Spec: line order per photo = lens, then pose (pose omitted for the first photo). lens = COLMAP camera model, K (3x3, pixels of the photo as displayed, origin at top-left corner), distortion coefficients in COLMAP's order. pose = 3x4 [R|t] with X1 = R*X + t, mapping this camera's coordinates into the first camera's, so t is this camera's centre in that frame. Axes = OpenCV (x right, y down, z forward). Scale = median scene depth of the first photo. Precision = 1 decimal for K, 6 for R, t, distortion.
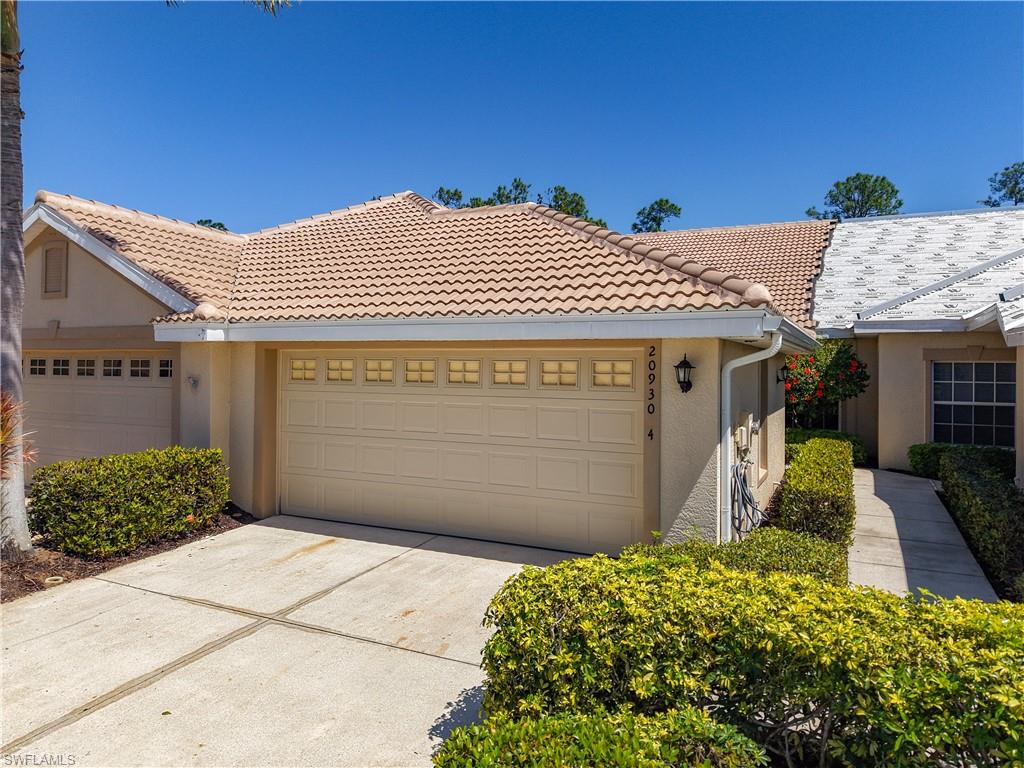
lens RADIAL K [[723.7, 0, 512.7], [0, 723.7, 382.6], [0, 0, 1]] dist [0.023368, -0.006851]
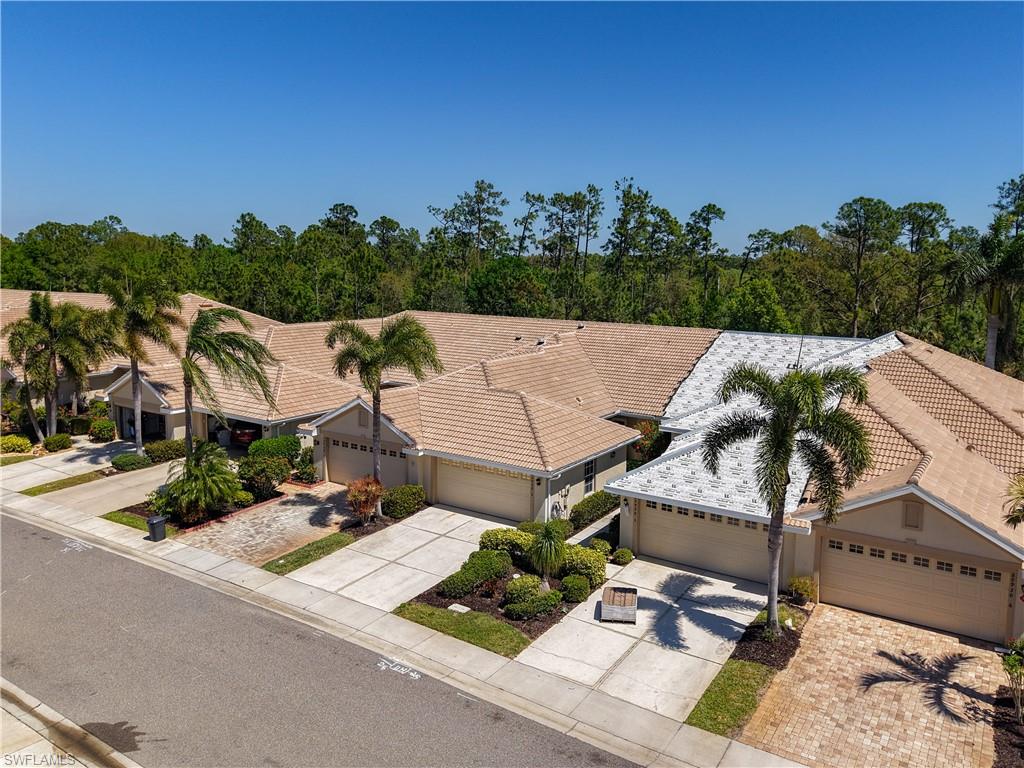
lens RADIAL K [[723.7, 0, 512.1], [0, 723.7, 380.0], [0, 0, 1]] dist [0.023368, -0.006851]
pose [[0.989952, 0.013783, -0.140732, 0.486208], [0.000370, 0.994983, 0.100048, -0.737191], [0.141405, -0.099095, 0.984980, -2.231227]]
